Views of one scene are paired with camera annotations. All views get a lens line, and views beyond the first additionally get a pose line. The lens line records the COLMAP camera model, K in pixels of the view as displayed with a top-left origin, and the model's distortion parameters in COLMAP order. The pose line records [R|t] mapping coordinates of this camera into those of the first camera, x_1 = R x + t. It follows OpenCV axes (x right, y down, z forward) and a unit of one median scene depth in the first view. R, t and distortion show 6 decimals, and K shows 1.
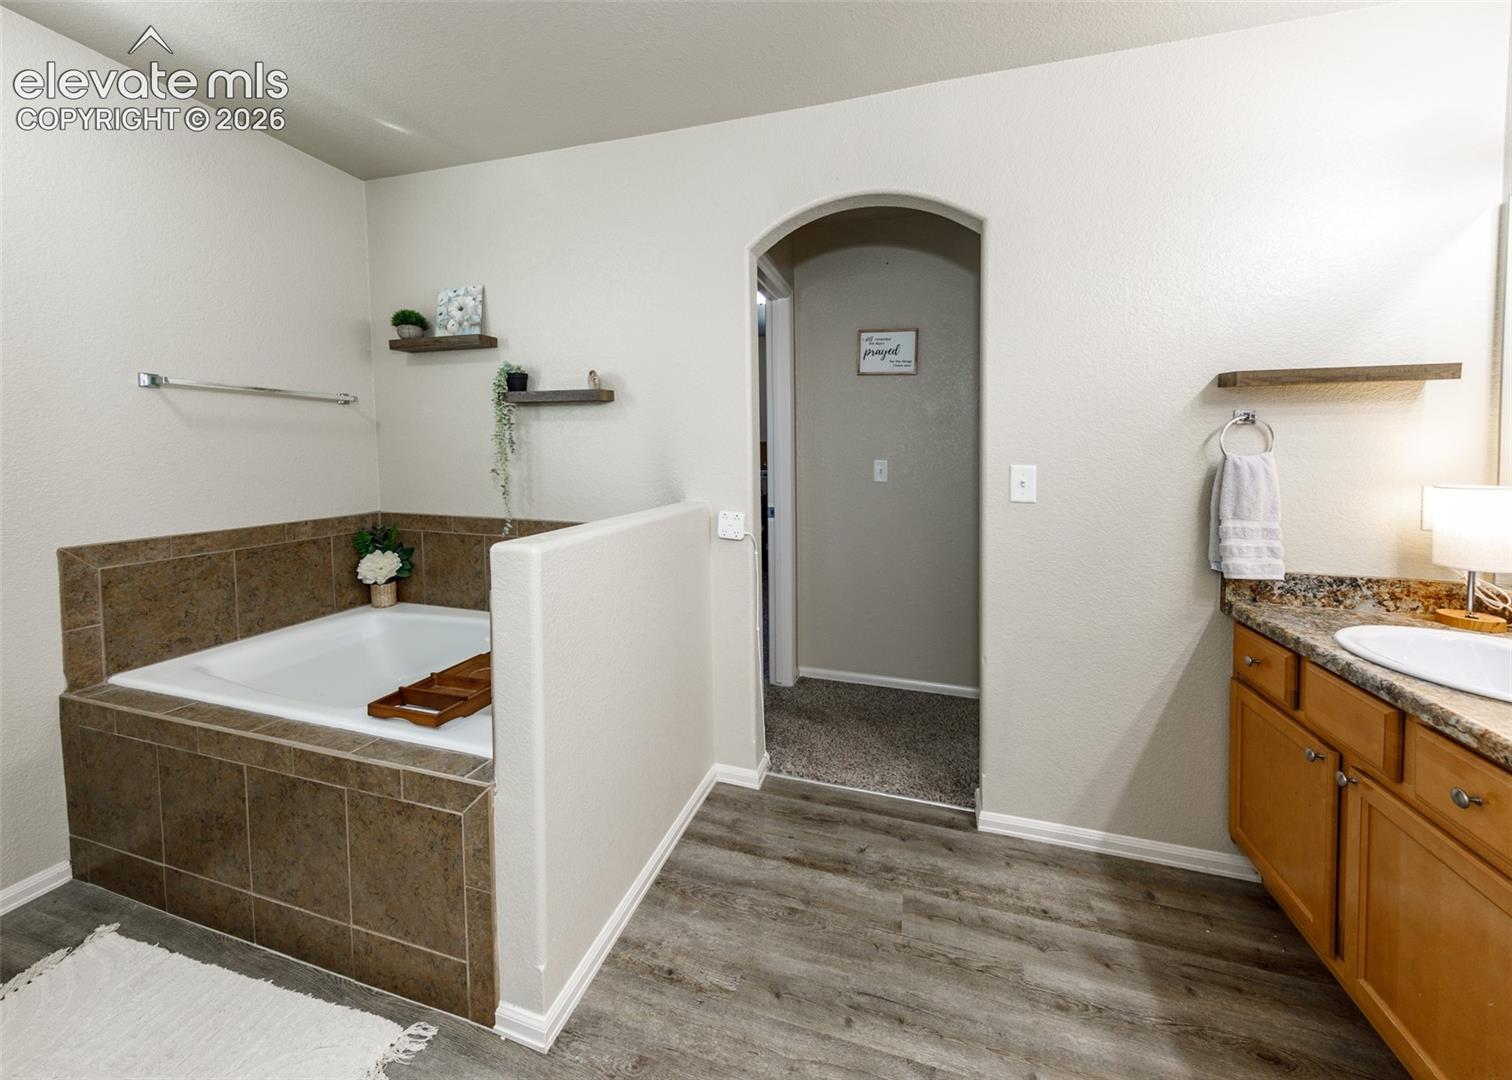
lens RADIAL K [[544.5, 0, 763.8], [0, 544.5, 489.0], [0, 0, 1]] dist [0.001666, 0.000275]
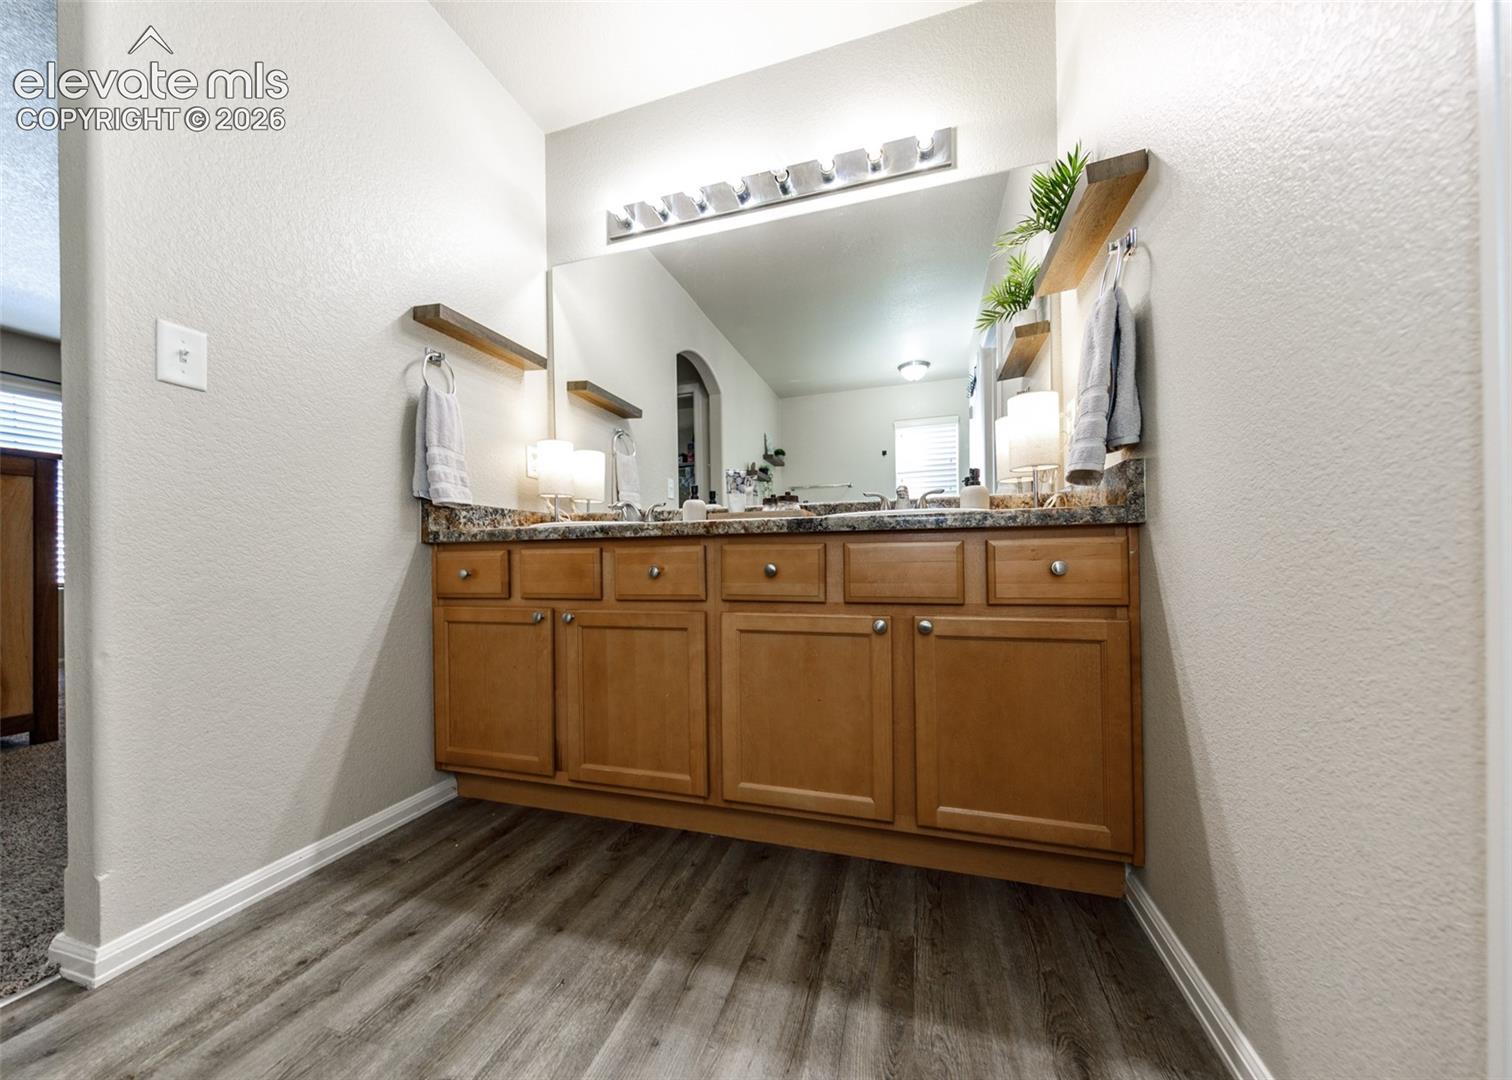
lens RADIAL K [[521.7, 0, 752.6], [0, 521.7, 549.7], [0, 0, 1]] dist [-0.001436, -0.000228]
pose [[0.023616, 0.002642, 0.999718, -0.128700], [0.069112, 0.997600, -0.004269, 0.297453], [-0.997329, 0.069193, 0.023377, 0.381382]]
